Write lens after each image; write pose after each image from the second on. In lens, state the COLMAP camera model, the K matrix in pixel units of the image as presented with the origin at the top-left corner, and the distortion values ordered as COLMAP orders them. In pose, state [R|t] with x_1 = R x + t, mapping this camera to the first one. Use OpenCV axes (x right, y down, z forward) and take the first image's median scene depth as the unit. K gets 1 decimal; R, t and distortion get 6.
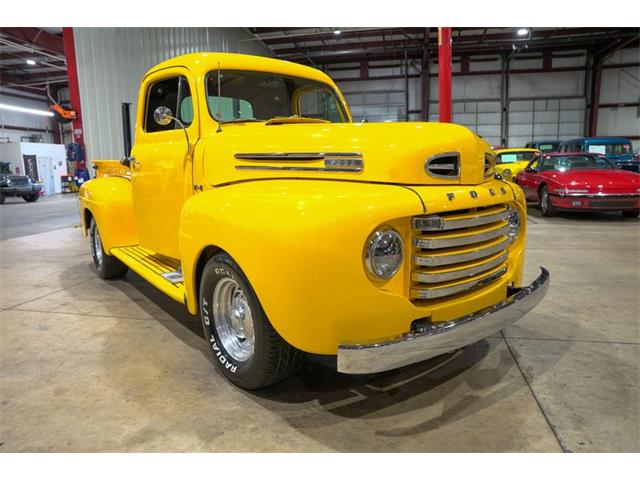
lens RADIAL K [[439.5, 0, 321.8], [0, 439.5, 240.1], [0, 0, 1]] dist [-0.143236, 0.114977]
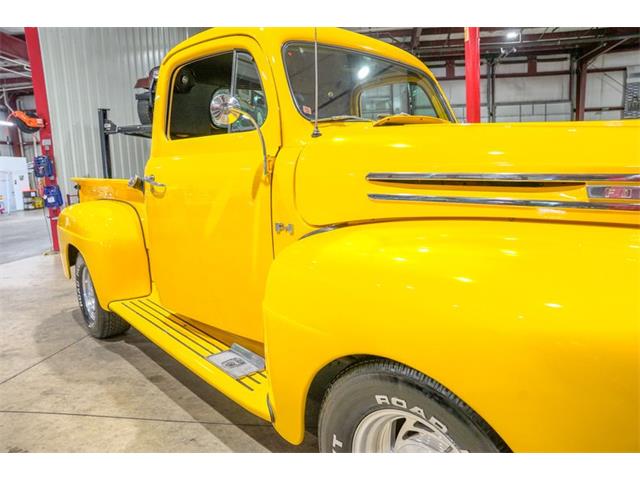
lens RADIAL K [[439.5, 0, 321.8], [0, 439.5, 240.1], [0, 0, 1]] dist [-0.143236, 0.114977]
pose [[0.997385, -0.028996, 0.066196, -0.164752], [0.030204, 0.999394, -0.017330, -0.055300], [-0.065653, 0.019284, 0.997656, 0.232775]]
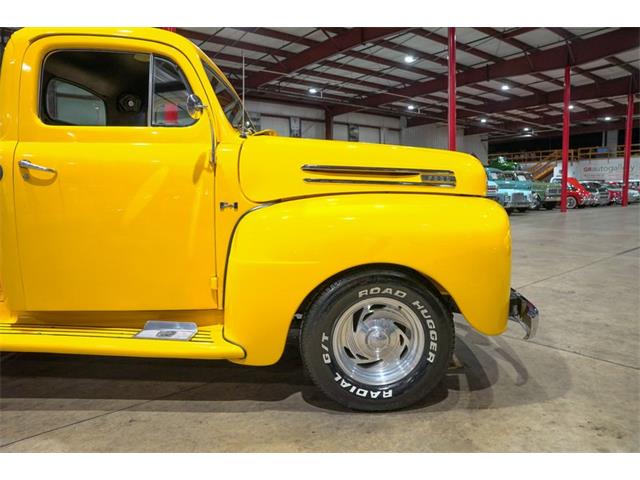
lens RADIAL K [[439.5, 0, 321.8], [0, 439.5, 240.1], [0, 0, 1]] dist [-0.143236, 0.114977]
pose [[0.631044, -0.072239, 0.772376, -0.473593], [0.125920, 0.991989, -0.010100, -0.018495], [-0.765459, 0.103631, 0.635085, 0.233092]]
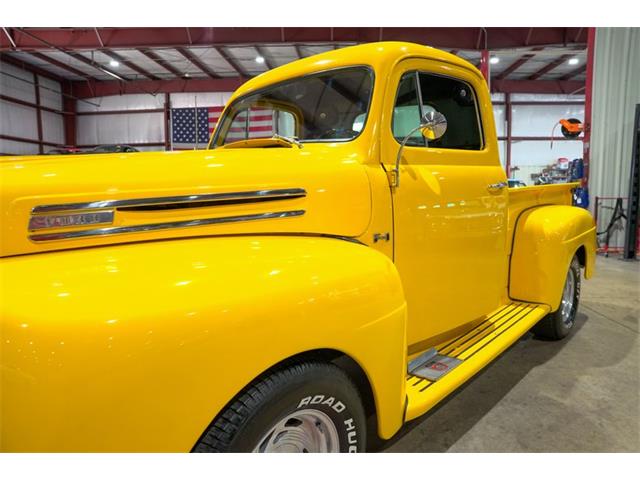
lens RADIAL K [[439.5, 0, 321.8], [0, 439.5, 240.1], [0, 0, 1]] dist [-0.143236, 0.114977]
pose [[0.147288, 0.132932, -0.980120, 0.459129], [-0.157773, 0.981397, 0.109395, -0.142993], [0.976429, 0.138524, 0.165521, 0.679162]]
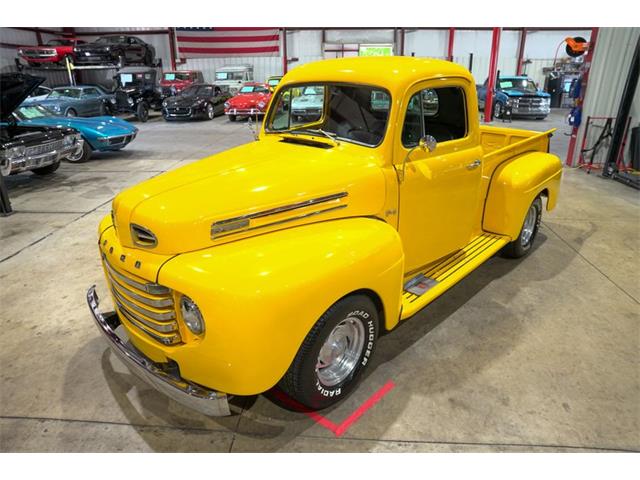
lens RADIAL K [[439.5, 0, 321.8], [0, 439.5, 240.1], [0, 0, 1]] dist [-0.143236, 0.114977]
pose [[0.137567, 0.388217, -0.911243, 0.661220], [-0.164007, 0.916218, 0.365577, -0.290136], [0.976820, 0.099159, 0.189711, 0.581175]]
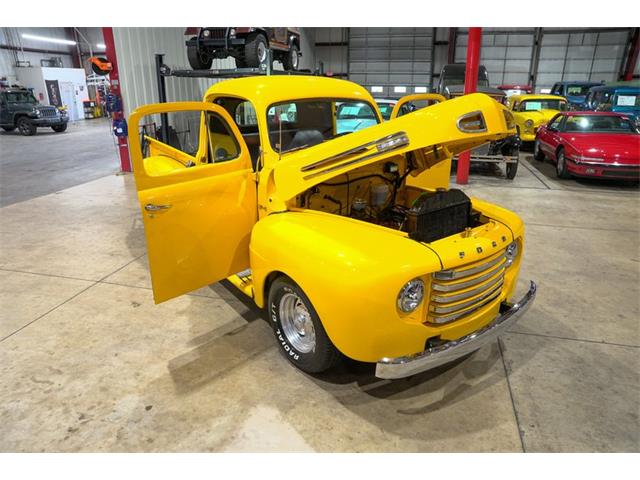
lens RADIAL K [[439.5, 0, 321.8], [0, 439.5, 240.1], [0, 0, 1]] dist [-0.143236, 0.114977]
pose [[0.998941, 0.032867, -0.032195, -0.042694], [-0.026389, 0.982526, 0.184246, -0.160385], [0.037688, -0.183202, 0.982353, -0.148156]]
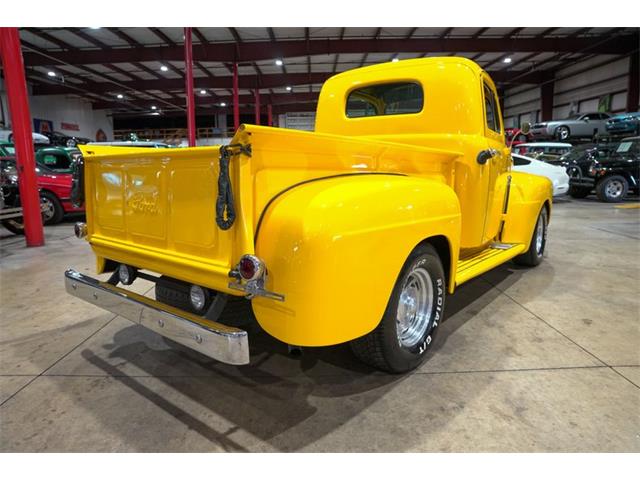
lens RADIAL K [[439.5, 0, 321.8], [0, 439.5, 240.1], [0, 0, 1]] dist [-0.143236, 0.114977]
pose [[-0.217326, -0.147850, 0.964837, -0.984894], [0.172912, 0.966998, 0.187129, -0.182399], [-0.960662, 0.207499, -0.184589, 1.181751]]
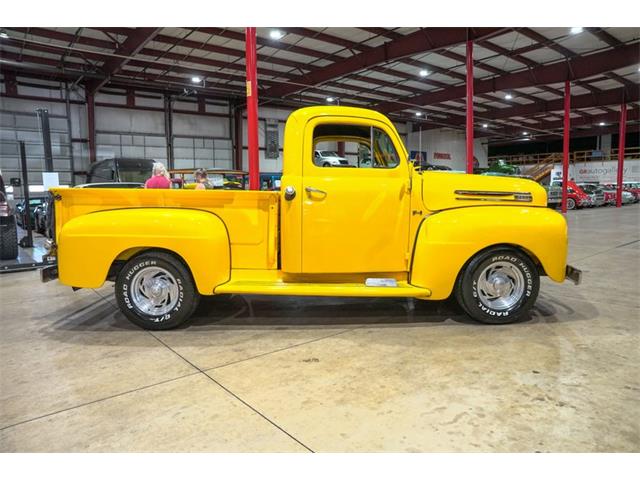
lens RADIAL K [[439.5, 0, 321.8], [0, 439.5, 240.1], [0, 0, 1]] dist [-0.143236, 0.114977]
pose [[0.621561, -0.073239, 0.779934, -0.954814], [0.128337, 0.991688, -0.009153, -0.035950], [-0.772781, 0.105784, 0.625794, 0.221593]]
